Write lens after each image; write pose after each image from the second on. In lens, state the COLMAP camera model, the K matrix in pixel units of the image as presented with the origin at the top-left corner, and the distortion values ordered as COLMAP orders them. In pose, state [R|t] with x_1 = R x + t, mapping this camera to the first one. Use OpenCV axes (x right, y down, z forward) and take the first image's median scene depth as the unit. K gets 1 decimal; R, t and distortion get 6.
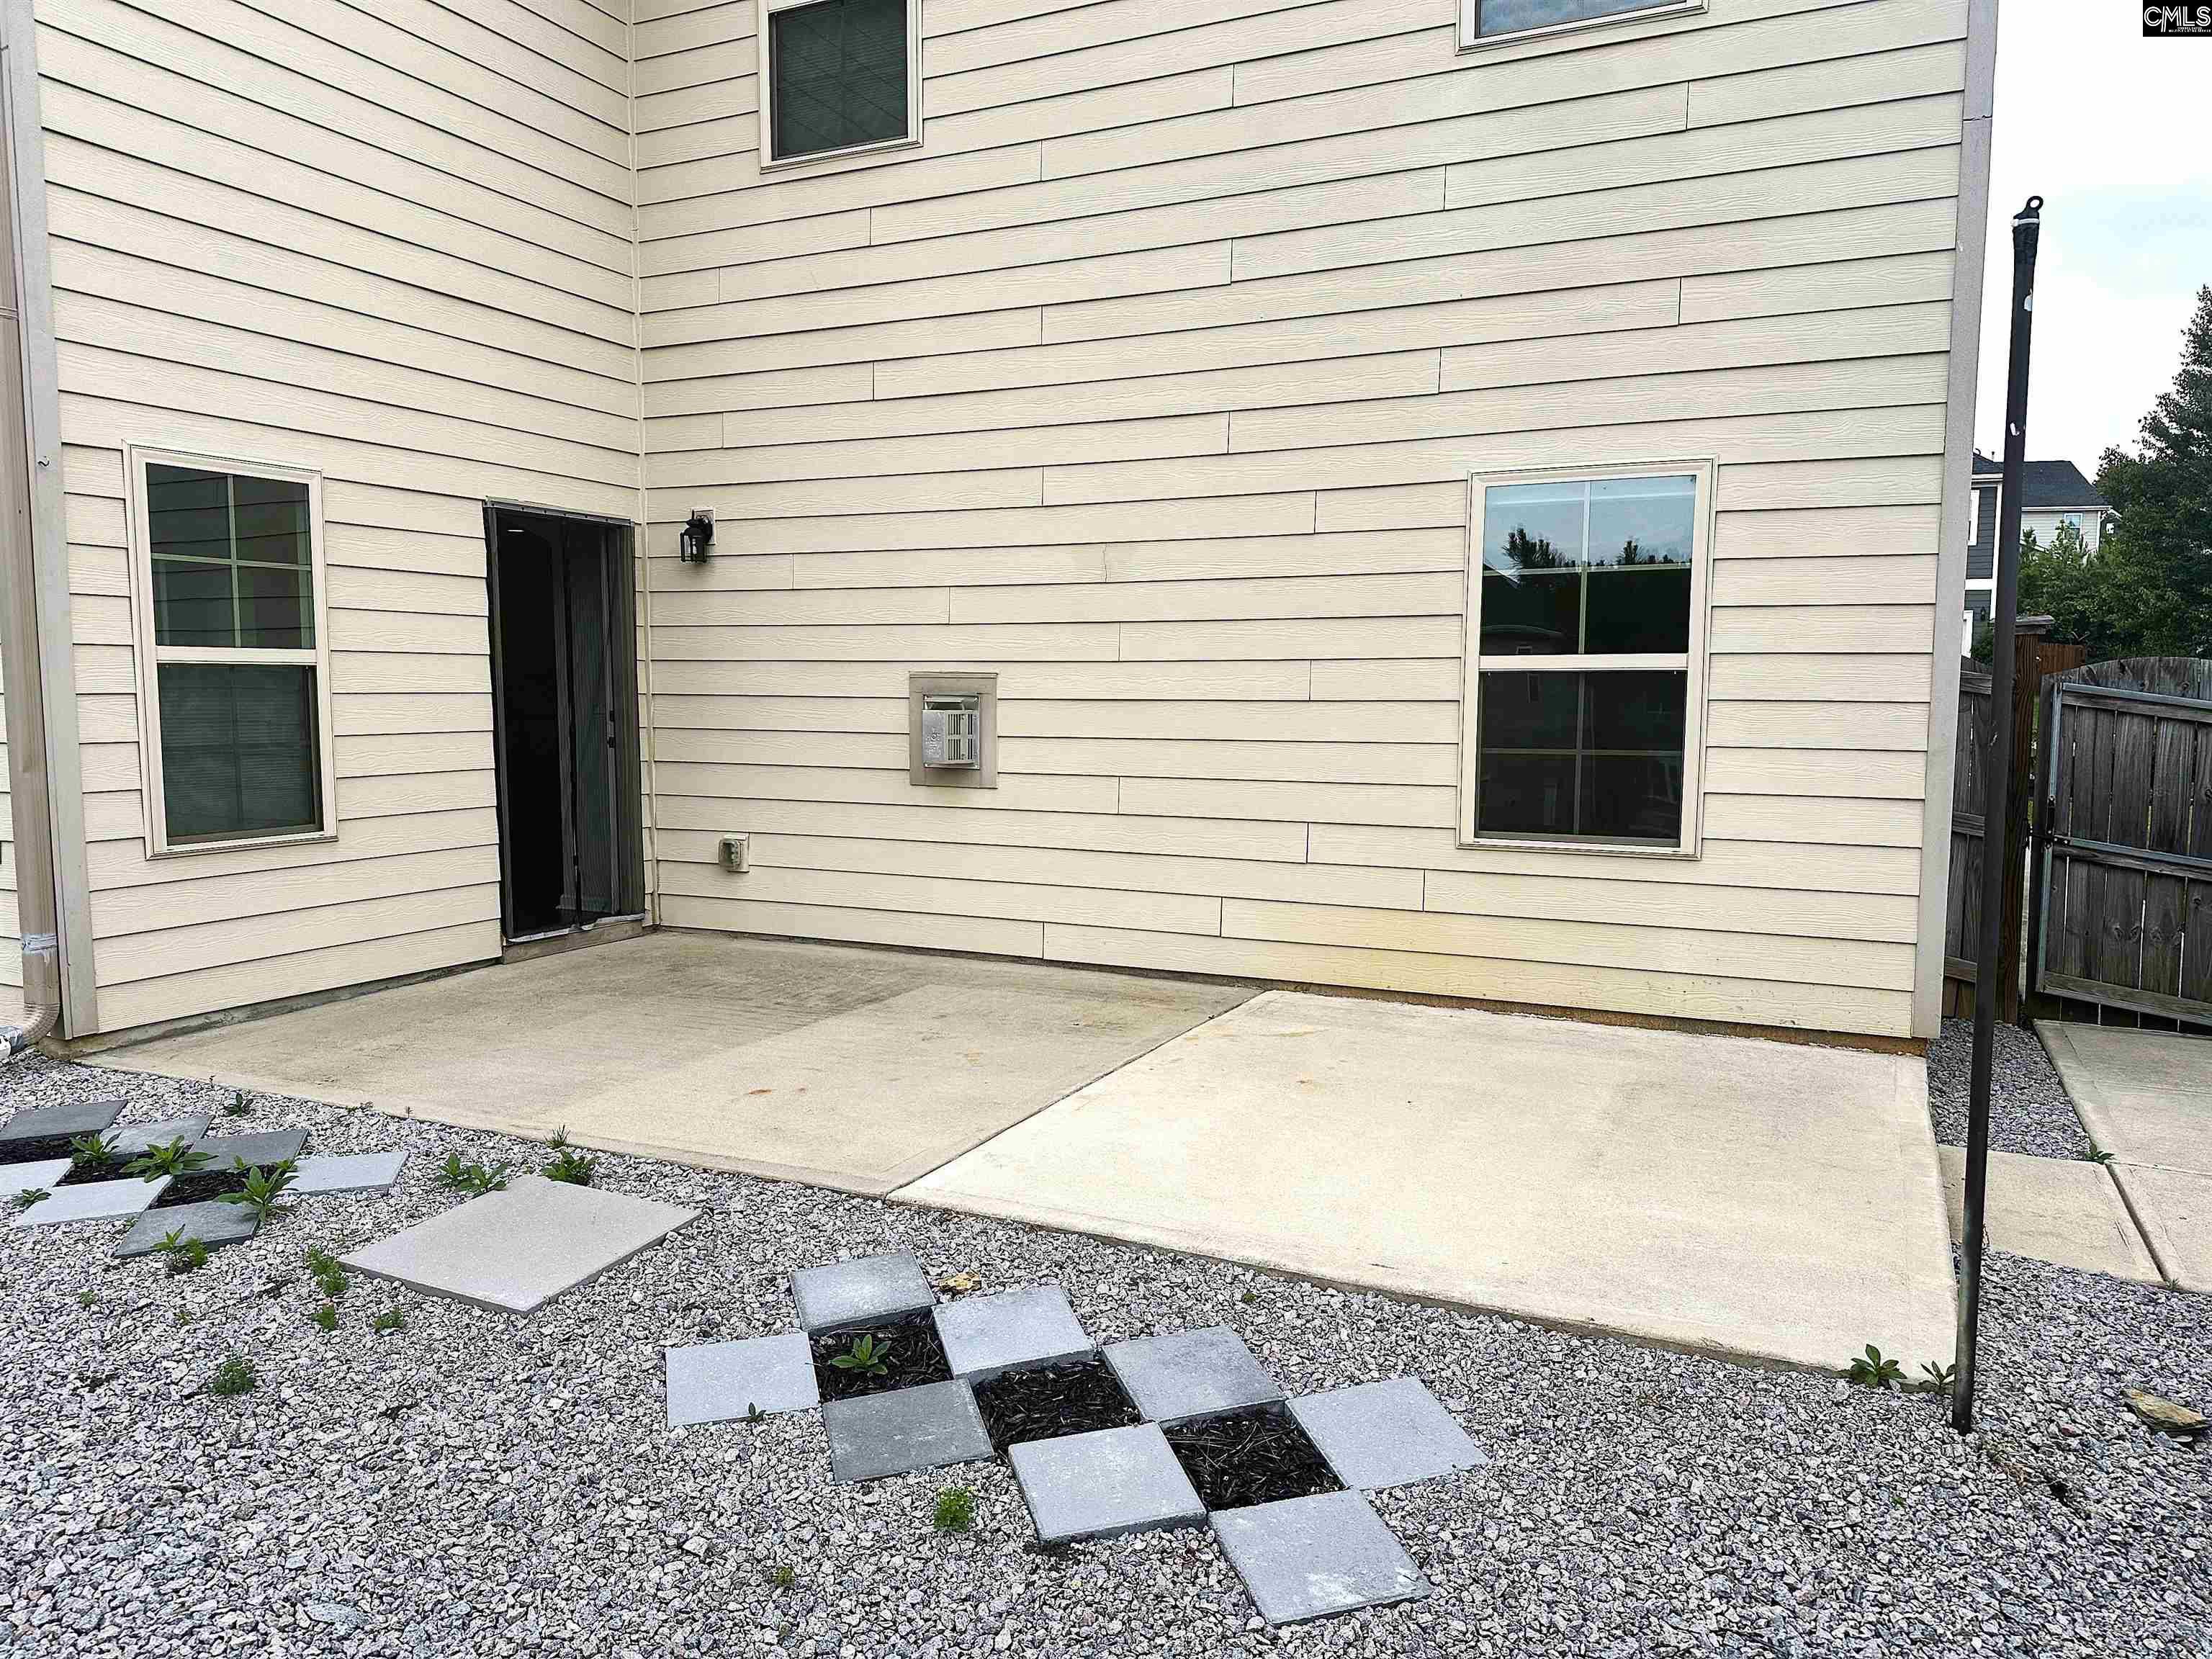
lens RADIAL K [[1557.2, 0, 1076.9], [0, 1557.2, 829.8], [0, 0, 1]] dist [0.145732, -0.246913]
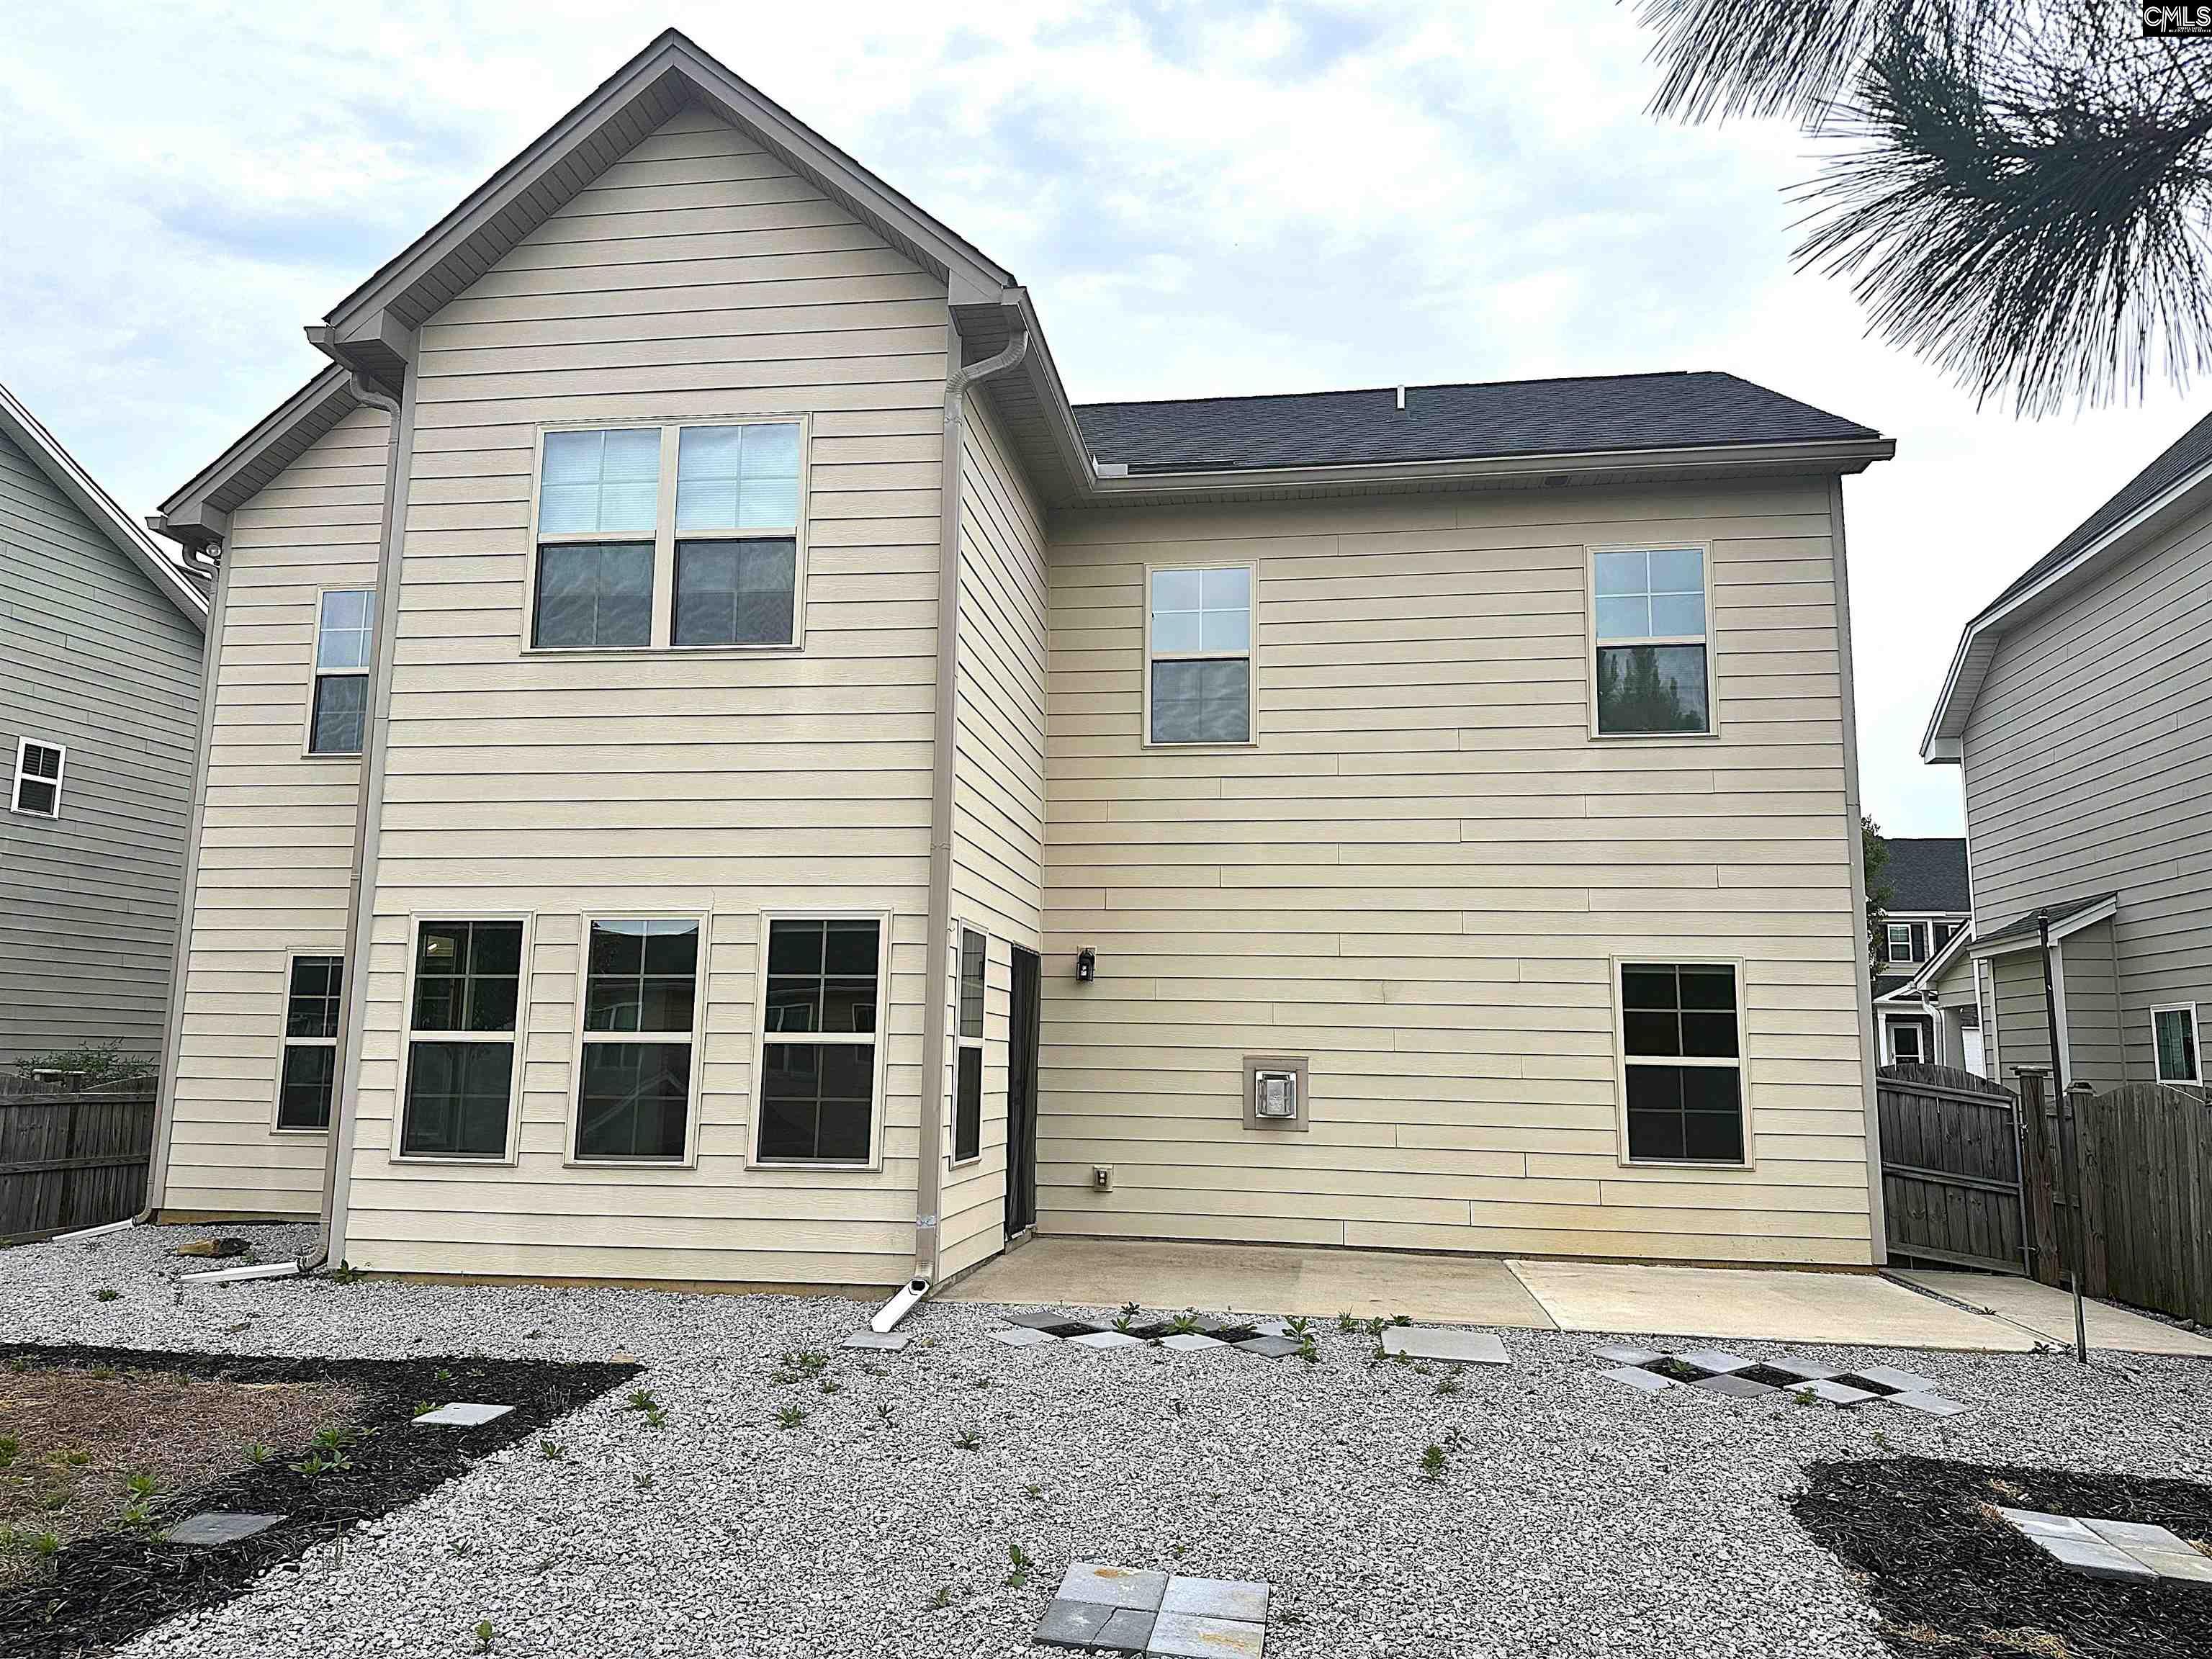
lens RADIAL K [[1557.2, 0, 1076.9], [0, 1557.2, 829.8], [0, 0, 1]] dist [0.145732, -0.246913]
pose [[0.954792, 0.057453, 0.291670, -0.802130], [0.013946, 0.971409, -0.237002, 0.052443], [-0.296947, 0.230356, 0.926692, -0.495132]]
